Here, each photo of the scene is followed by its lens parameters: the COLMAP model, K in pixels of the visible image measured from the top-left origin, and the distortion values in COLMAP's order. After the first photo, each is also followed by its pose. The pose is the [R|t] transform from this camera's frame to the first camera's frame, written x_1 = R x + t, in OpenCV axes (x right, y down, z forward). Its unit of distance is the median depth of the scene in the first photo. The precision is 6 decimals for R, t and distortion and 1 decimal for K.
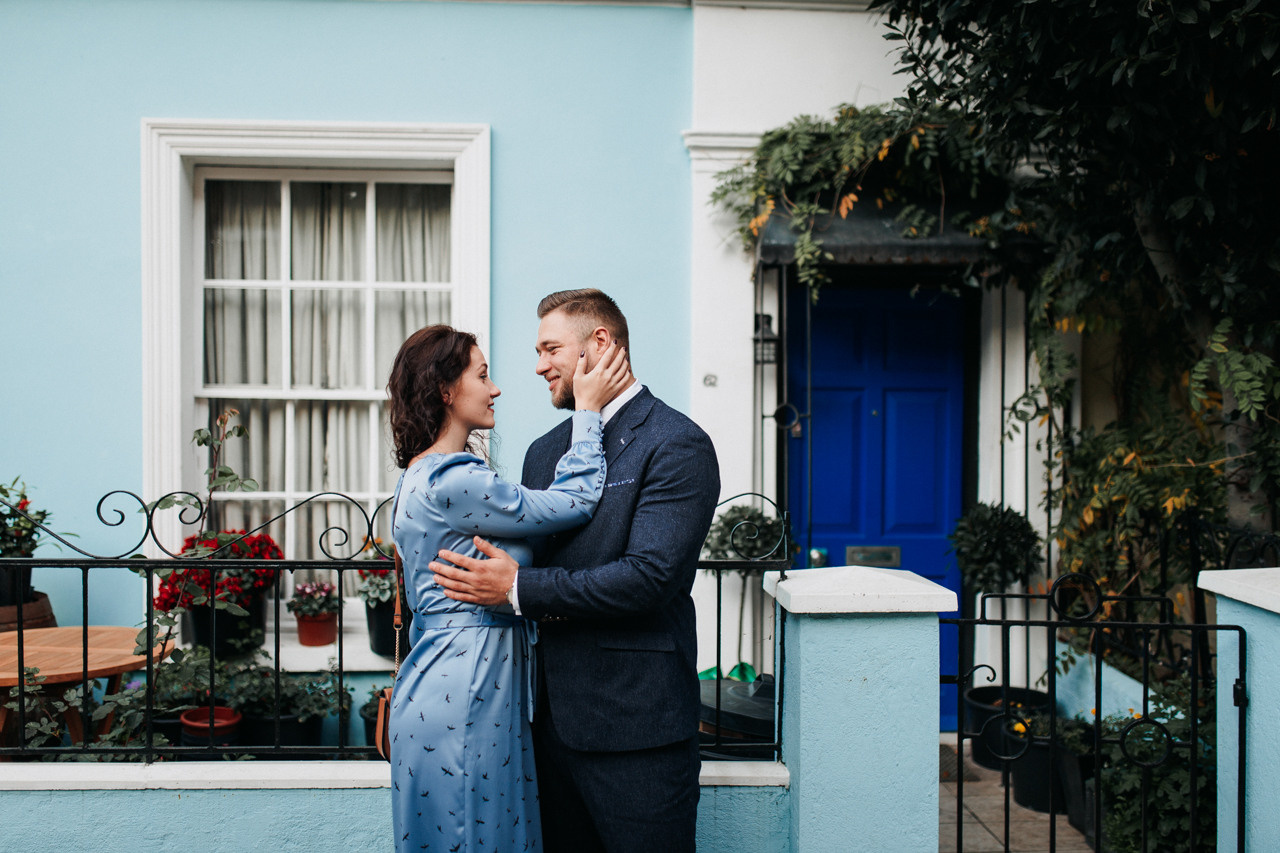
lens RADIAL K [[1254.3, 0, 640.0], [0, 1254.3, 426.5], [0, 0, 1]] dist [-0.001253, -0.001282]
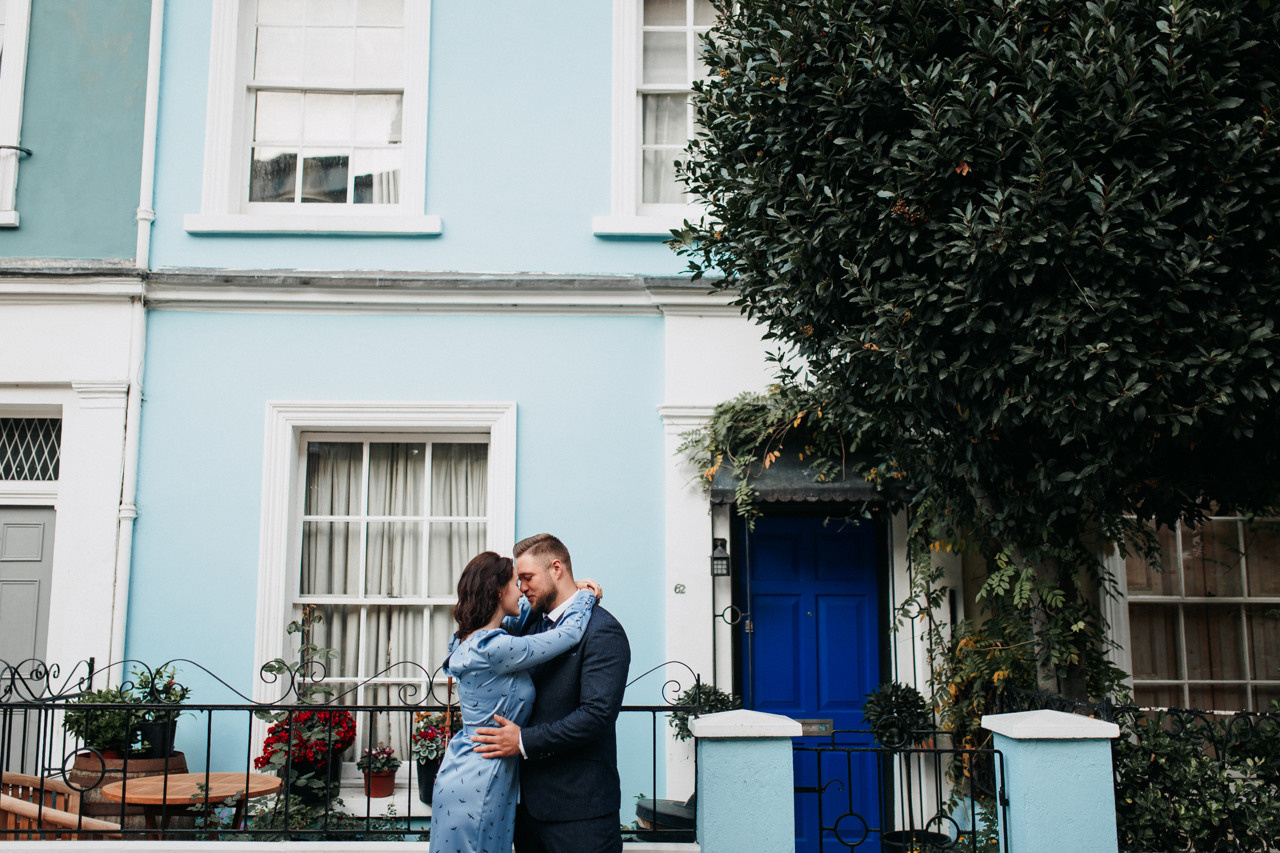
lens RADIAL K [[1208.3, 0, 630.3], [0, 1208.3, 418.5], [0, 0, 1]] dist [0.002101, -0.005276]
pose [[0.999435, -0.009905, -0.032129, 0.049269], [0.004059, 0.984175, -0.177151, 0.012754], [0.033375, 0.176921, 0.983659, -0.307024]]
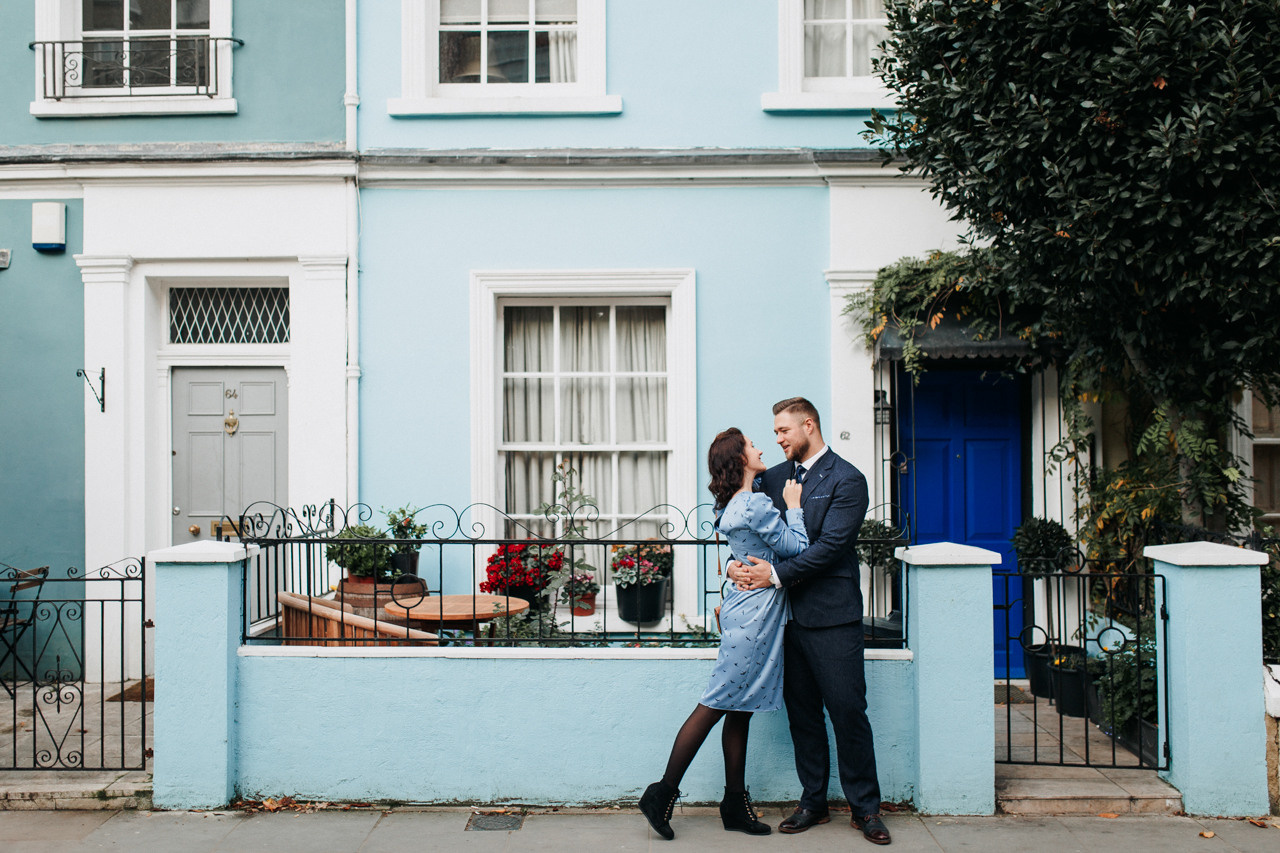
lens RADIAL K [[1225.7, 0, 635.2], [0, 1225.7, 415.7], [0, 0, 1]] dist [-0.001208, -0.000775]
pose [[0.996913, -0.012970, -0.077432, -0.083357], [0.009737, 0.999071, -0.041981, -0.002105], [0.077904, 0.041098, 0.996113, -0.491409]]
